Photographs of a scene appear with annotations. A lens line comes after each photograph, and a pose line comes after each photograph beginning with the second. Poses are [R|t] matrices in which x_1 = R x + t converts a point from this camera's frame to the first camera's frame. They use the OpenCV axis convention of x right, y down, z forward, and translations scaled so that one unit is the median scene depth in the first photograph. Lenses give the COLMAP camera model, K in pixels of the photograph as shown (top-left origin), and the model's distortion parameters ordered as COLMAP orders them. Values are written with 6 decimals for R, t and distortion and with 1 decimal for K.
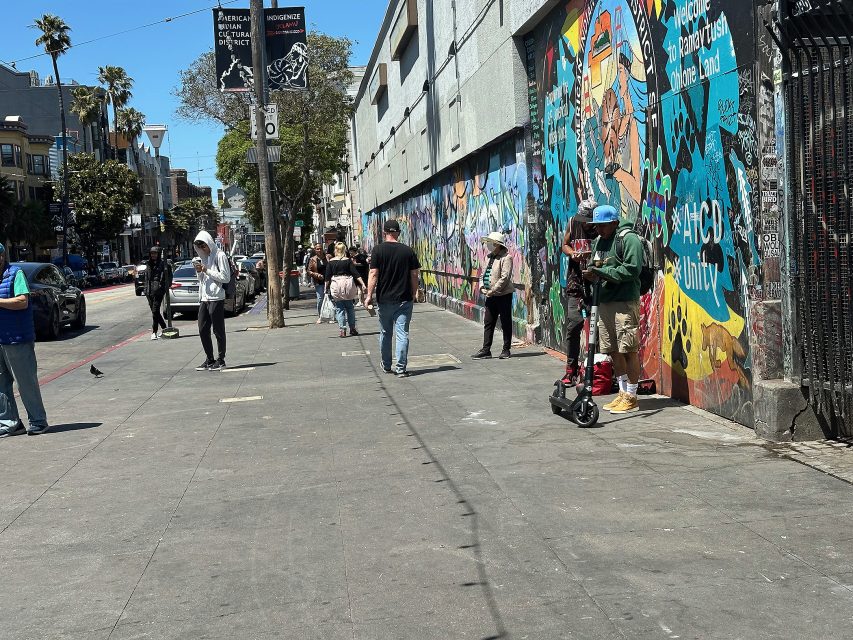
lens RADIAL K [[1152.0, 0, 426.5], [0, 1152.0, 320.0], [0, 0, 1]] dist [0.100680, -0.020758]
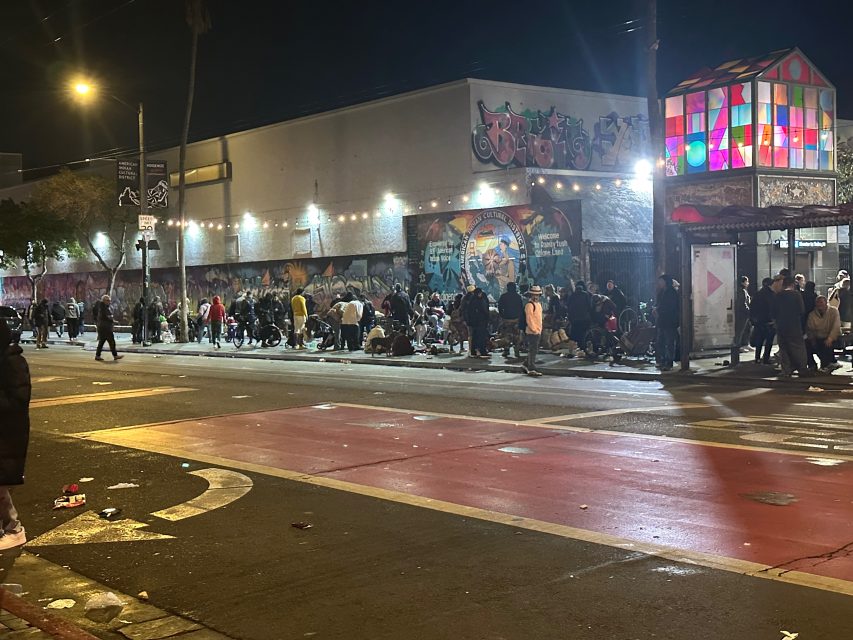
lens RADIAL K [[1152.0, 0, 426.5], [0, 1152.0, 320.0], [0, 0, 1]] dist [0.100680, -0.020758]
pose [[0.831574, 0.022077, 0.554975, -1.841278], [0.013824, 0.998077, -0.060417, 0.190555], [-0.555242, 0.057913, 0.829670, -1.581054]]
